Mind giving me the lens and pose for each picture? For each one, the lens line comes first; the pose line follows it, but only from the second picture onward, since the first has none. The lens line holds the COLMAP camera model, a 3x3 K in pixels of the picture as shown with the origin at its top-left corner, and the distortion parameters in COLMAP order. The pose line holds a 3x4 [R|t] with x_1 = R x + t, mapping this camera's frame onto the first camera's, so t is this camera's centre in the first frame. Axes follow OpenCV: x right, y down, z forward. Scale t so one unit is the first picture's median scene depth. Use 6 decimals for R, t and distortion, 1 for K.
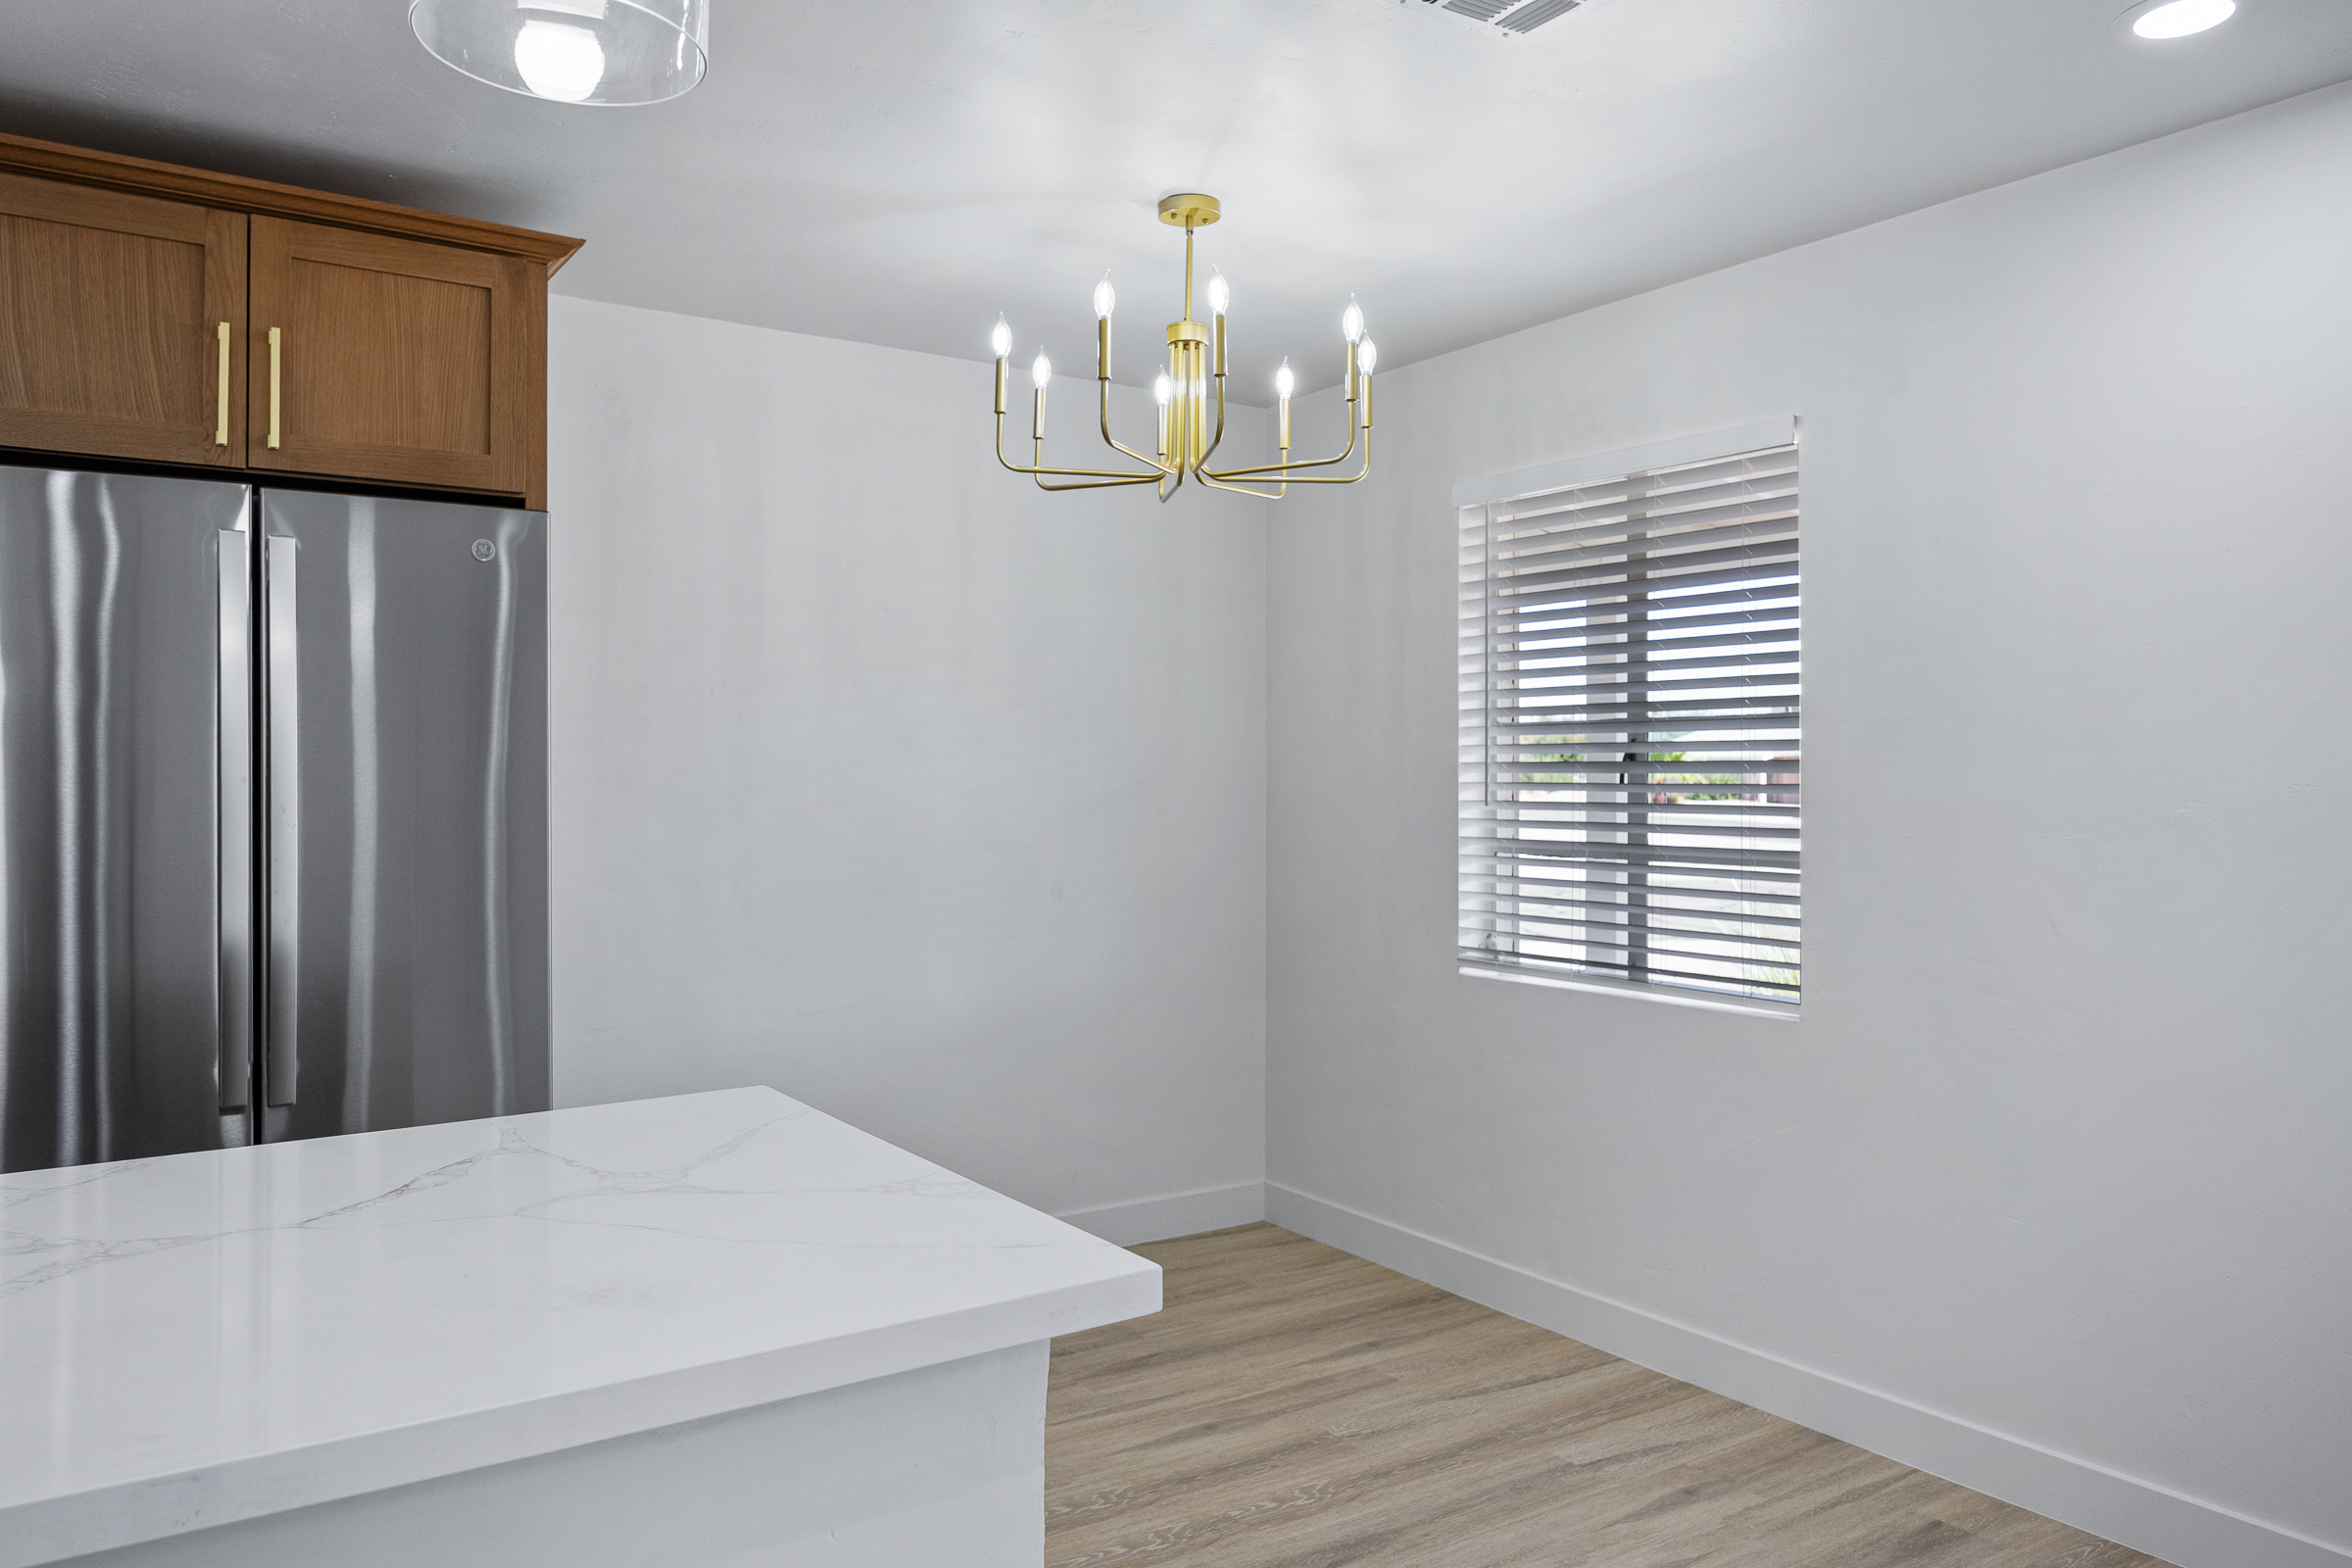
lens RADIAL K [[1641.3, 0, 1181.5], [0, 1641.3, 770.8], [0, 0, 1]] dist [0.059827, 0.001470]
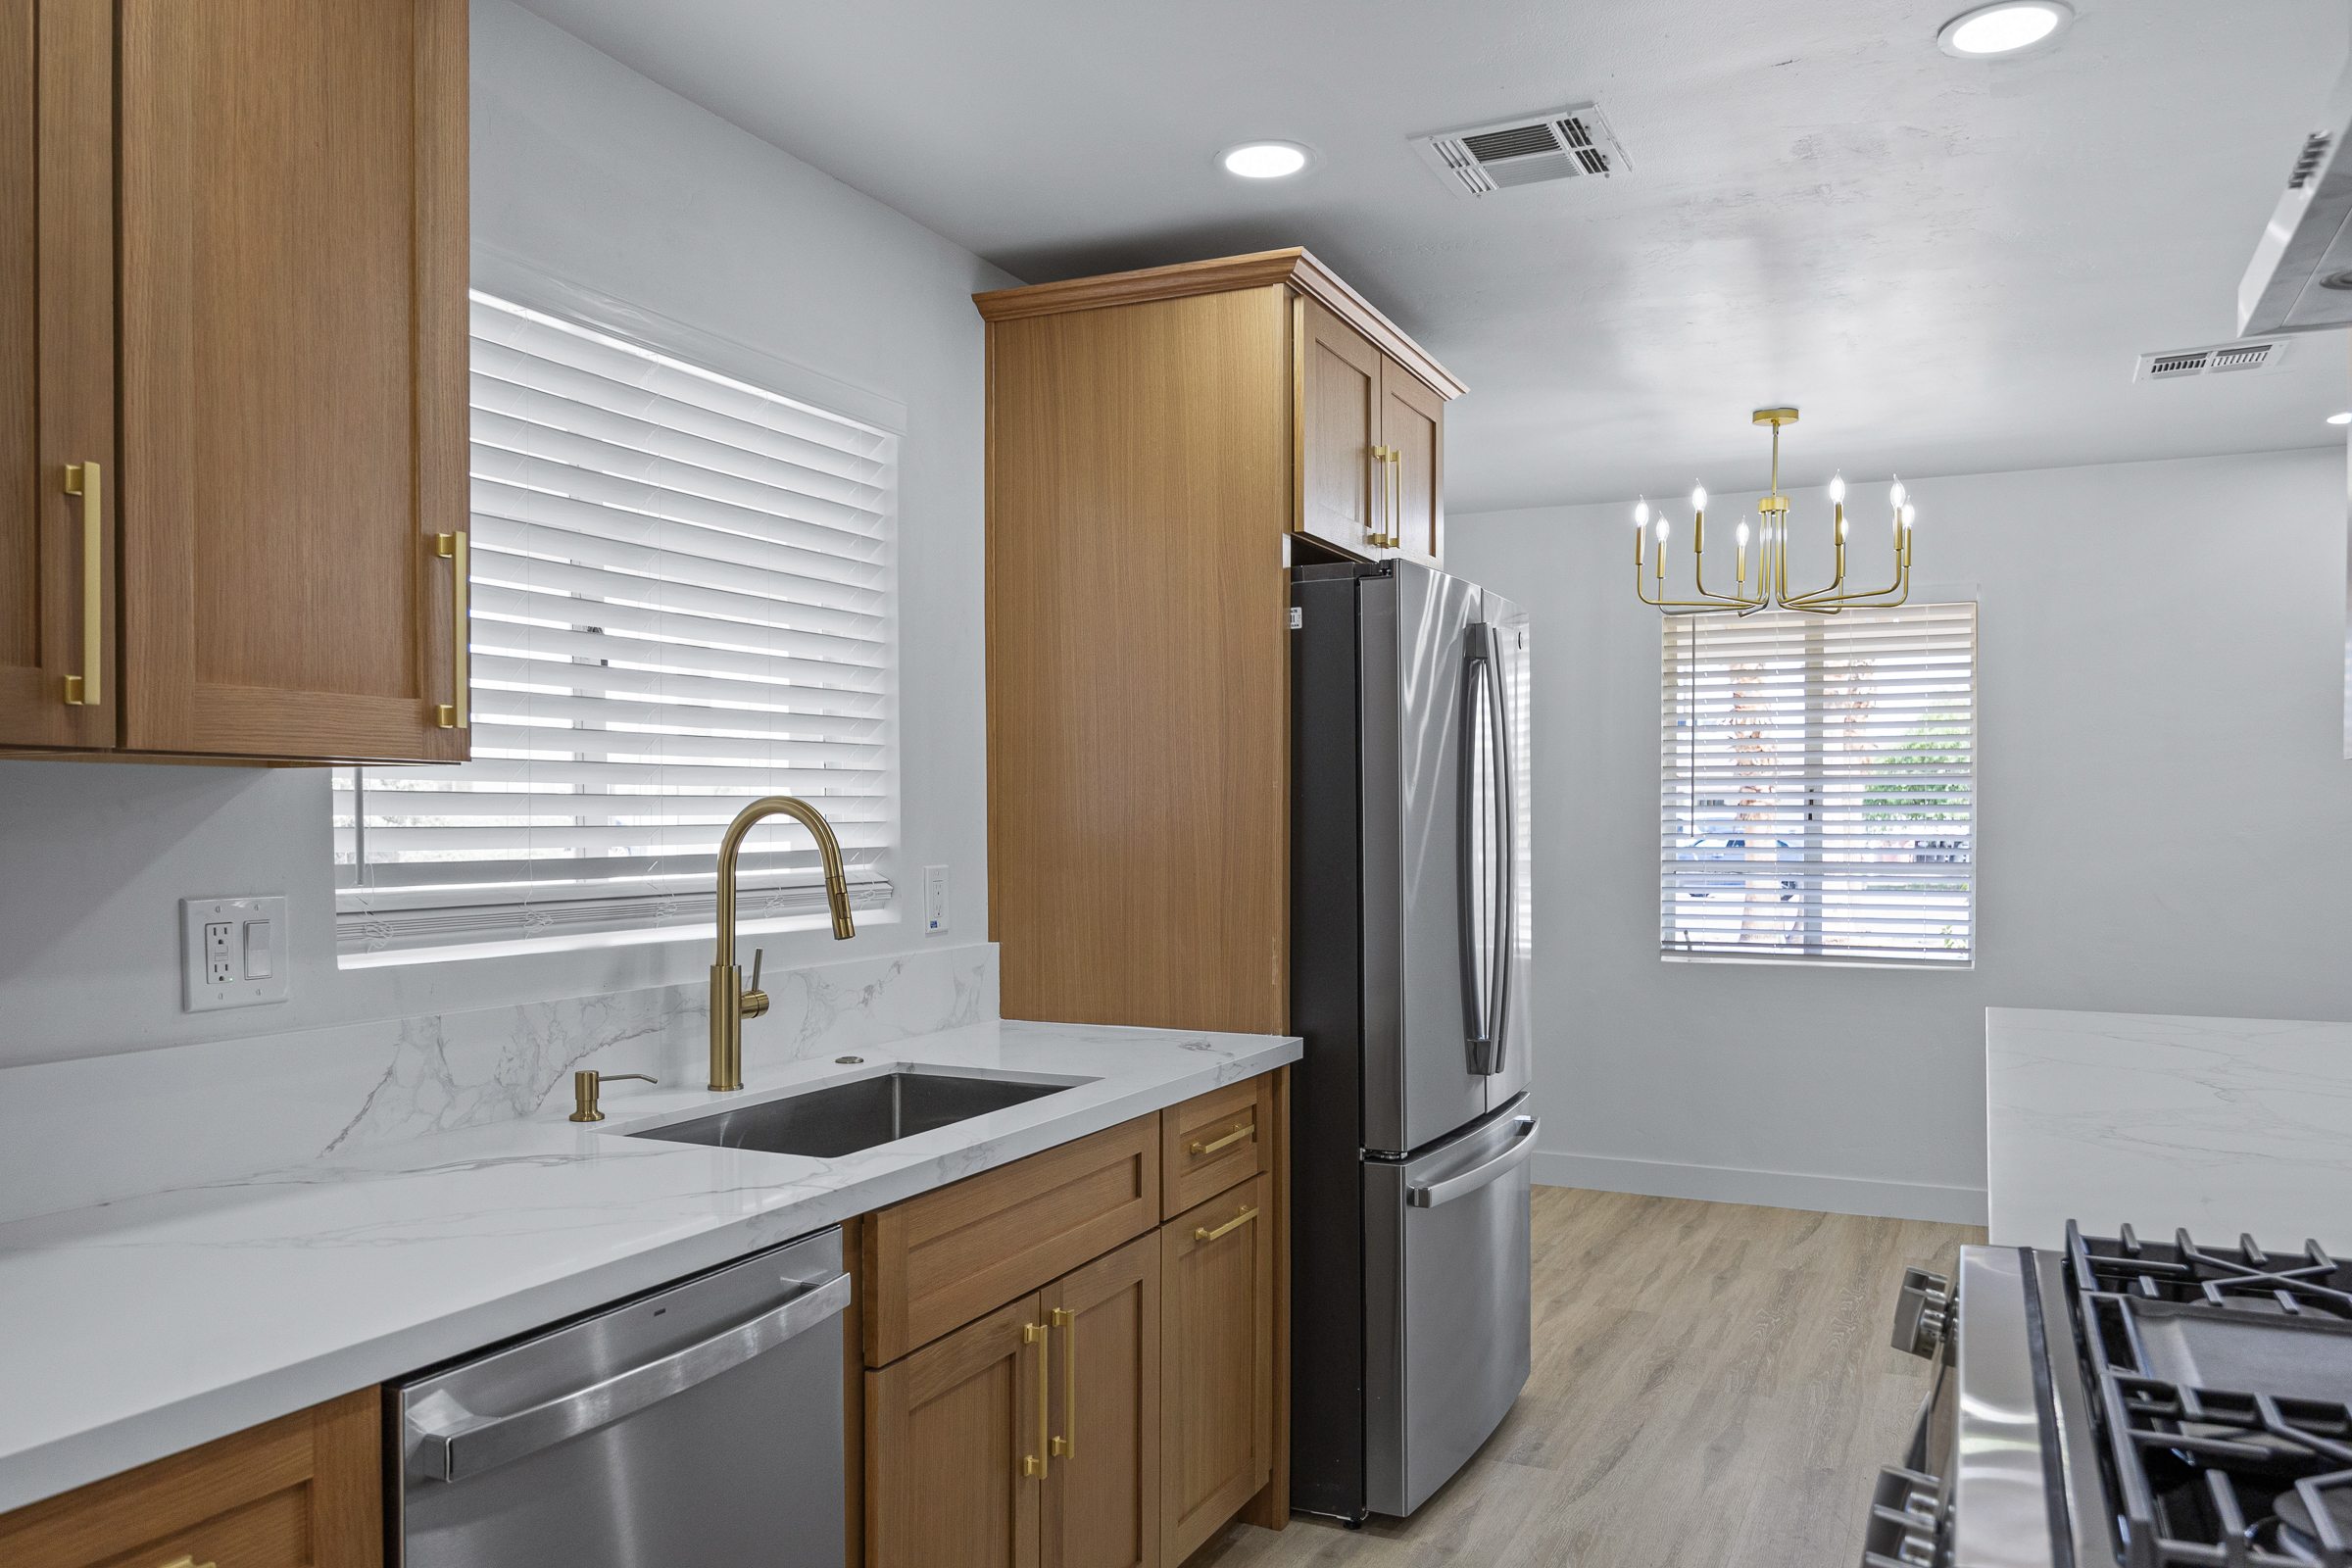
lens RADIAL K [[1761.2, 0, 1166.5], [0, 1761.2, 849.7], [0, 0, 1]] dist [0.005774, -0.000169]
pose [[0.856372, -0.008348, 0.516292, -1.055694], [-0.003587, 0.999749, 0.022113, 0.003783], [-0.516347, -0.020789, 0.856127, -0.021361]]
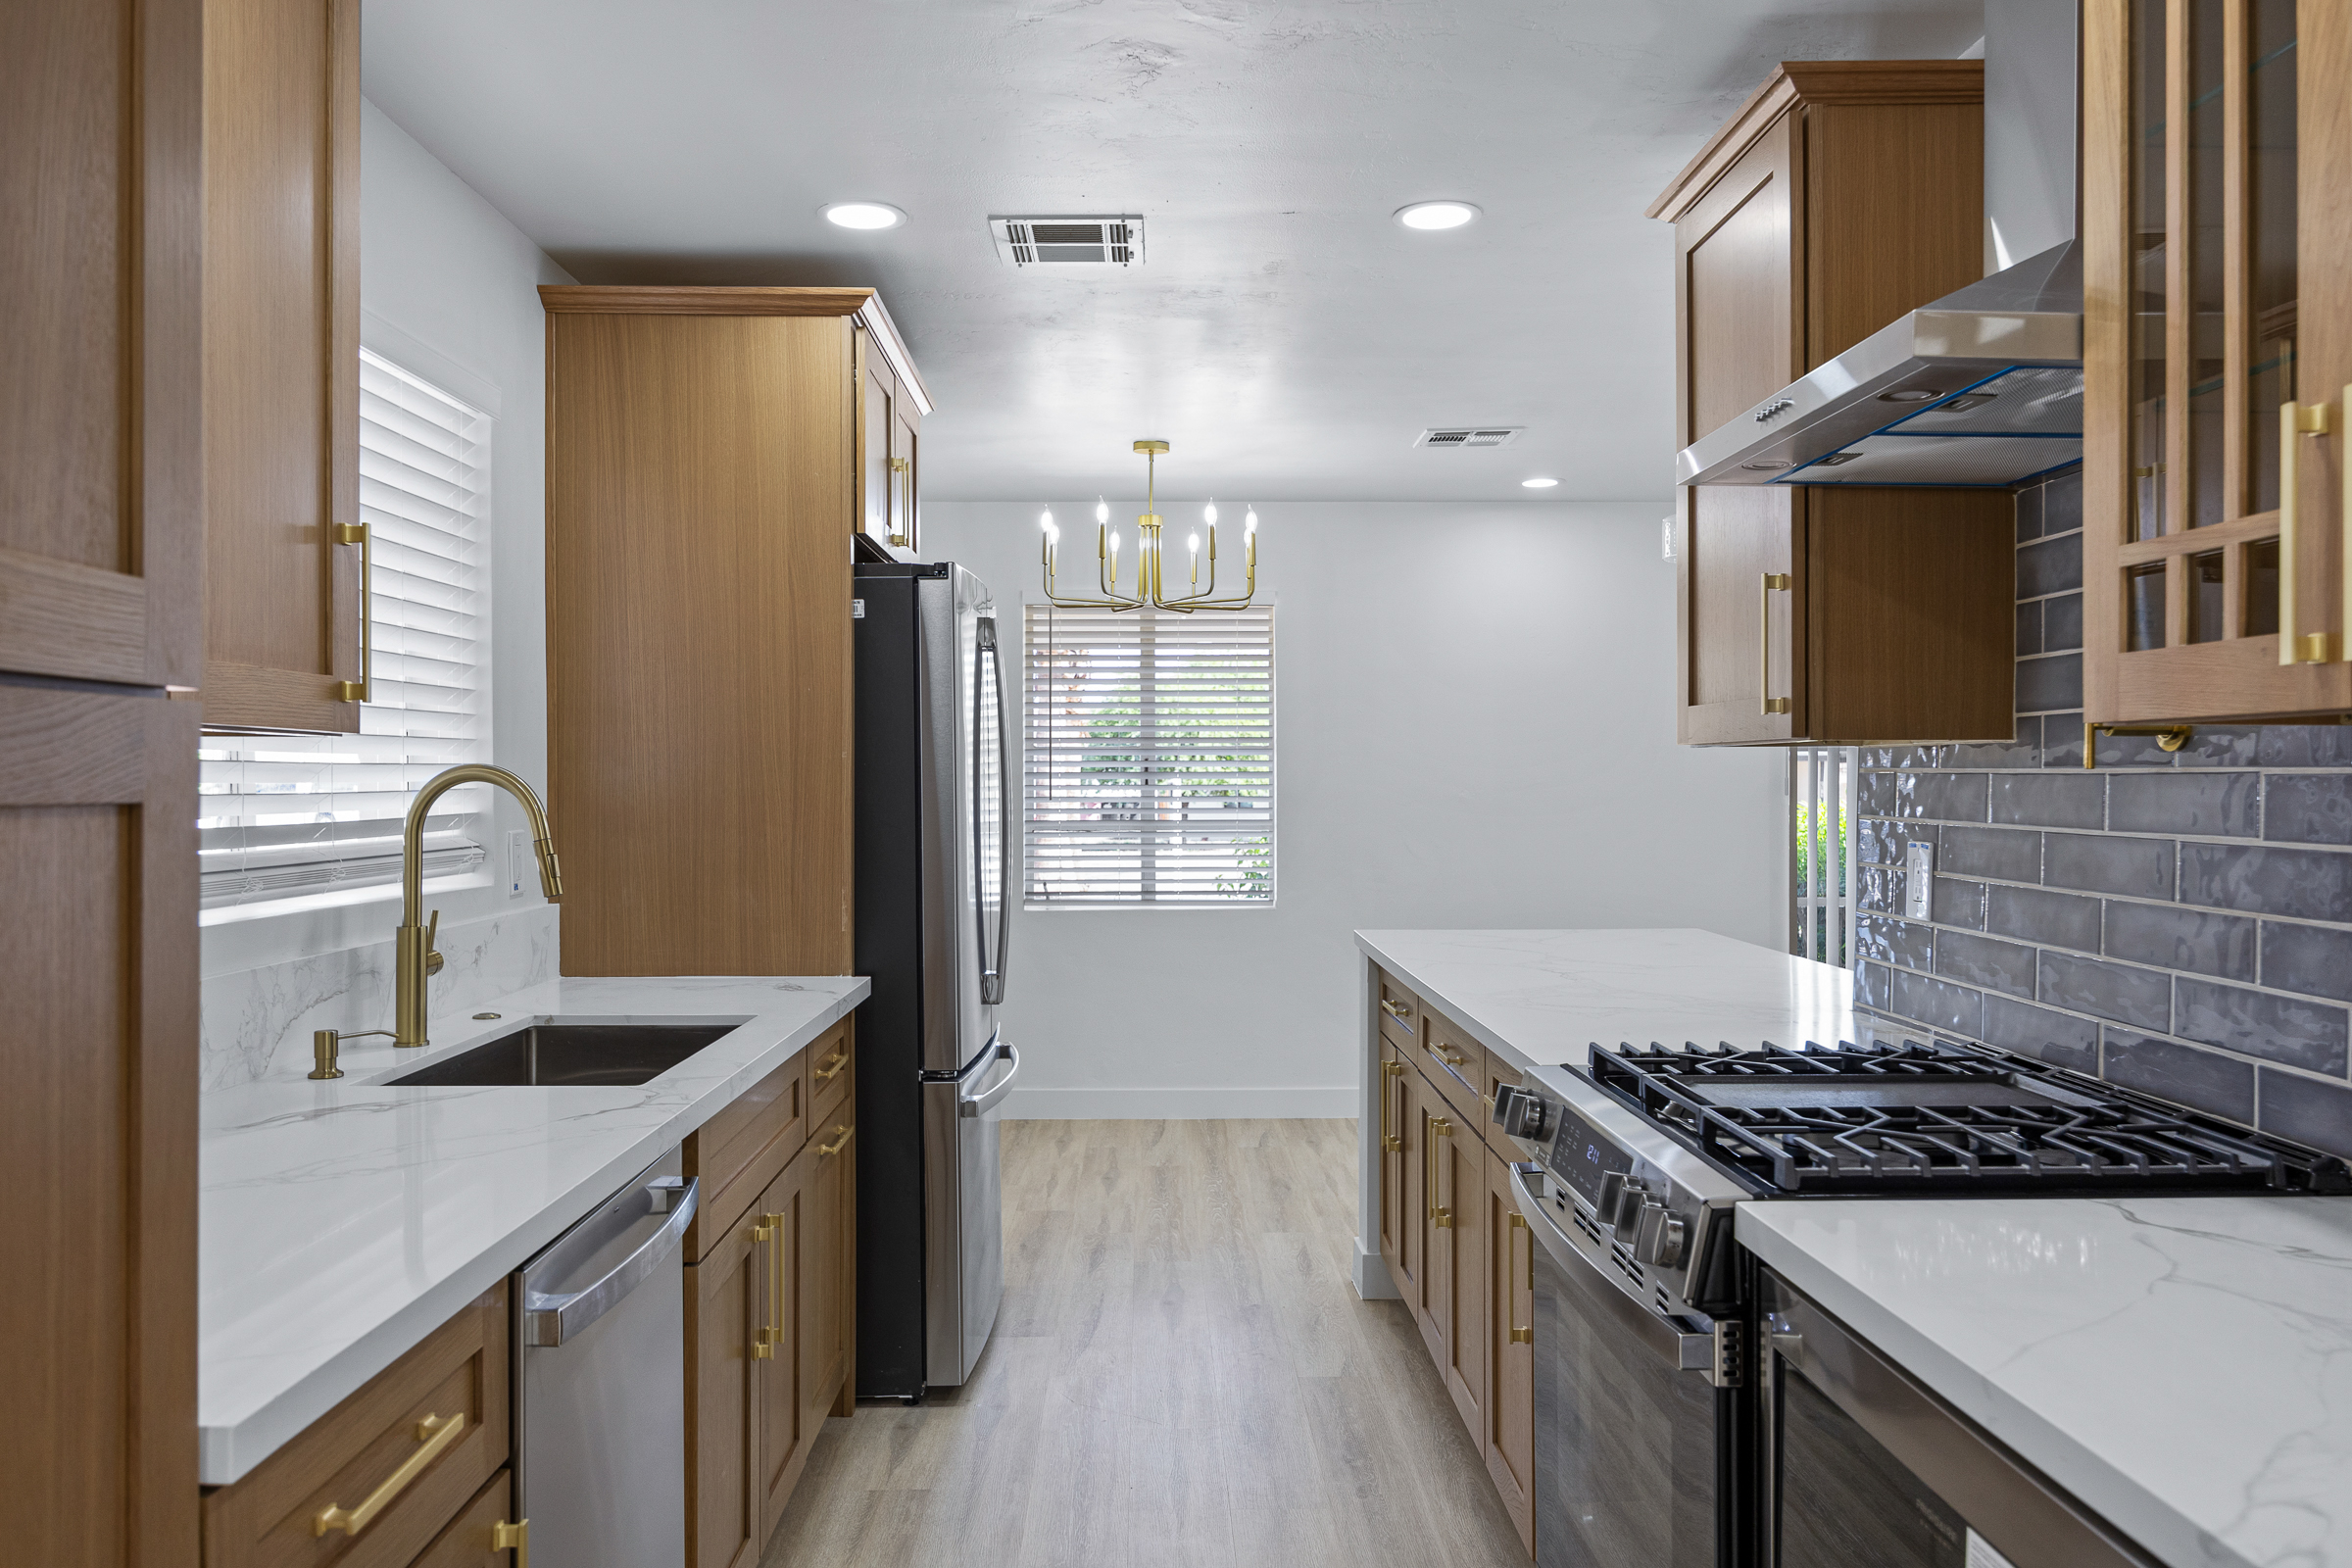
lens RADIAL K [[1761.2, 0, 1189.5], [0, 1761.2, 783.1], [0, 0, 1]] dist [0.005774, -0.000169]
pose [[0.537678, -0.000564, 0.843150, -1.284136], [-0.002757, 0.999993, 0.002427, 0.003678], [-0.843145, -0.003629, 0.537673, 0.002960]]
